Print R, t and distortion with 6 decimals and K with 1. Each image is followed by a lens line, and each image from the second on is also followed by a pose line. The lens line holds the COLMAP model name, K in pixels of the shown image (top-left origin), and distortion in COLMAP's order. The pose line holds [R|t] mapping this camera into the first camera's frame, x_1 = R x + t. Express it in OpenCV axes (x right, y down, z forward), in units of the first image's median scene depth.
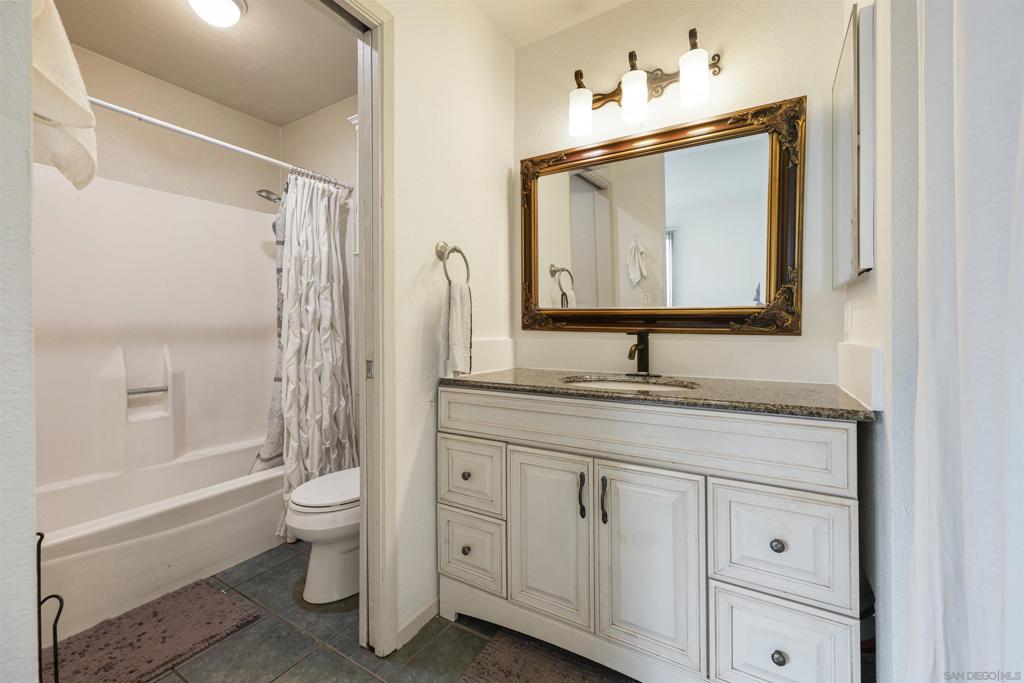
lens RADIAL K [[416.5, 0, 510.8], [0, 416.5, 339.5], [0, 0, 1]] dist [-0.000197, -0.000189]
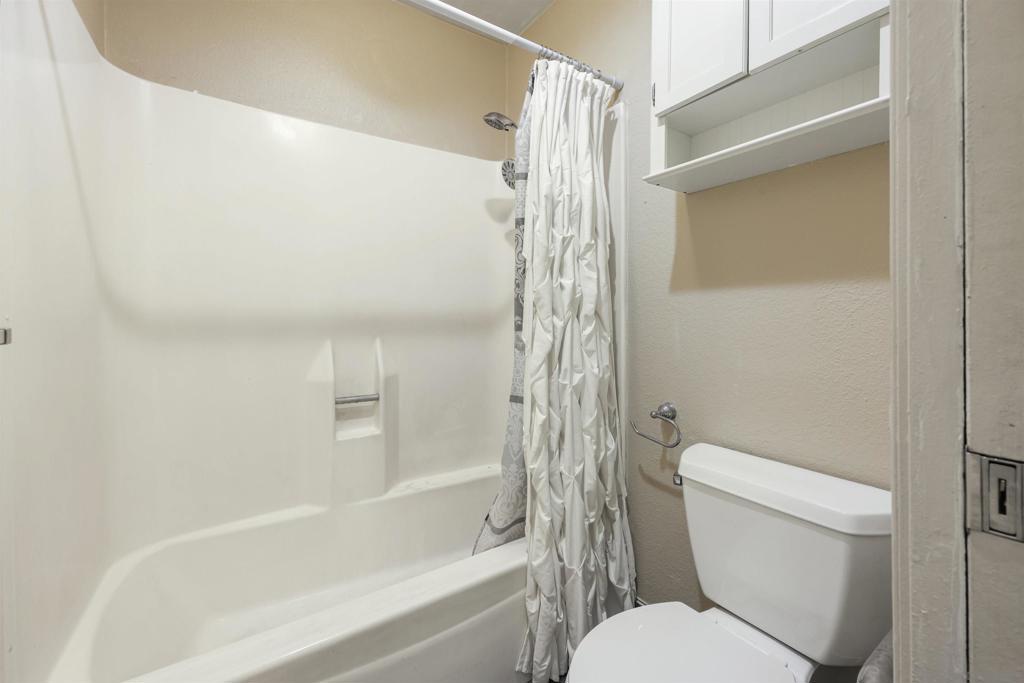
lens RADIAL K [[416.5, 0, 510.8], [0, 416.5, 339.5], [0, 0, 1]] dist [-0.000197, -0.000189]
pose [[0.906281, 0.024199, -0.421983, -0.303346], [-0.012687, 0.999467, 0.030066, -0.010673], [0.422485, -0.021895, 0.906105, 0.433273]]
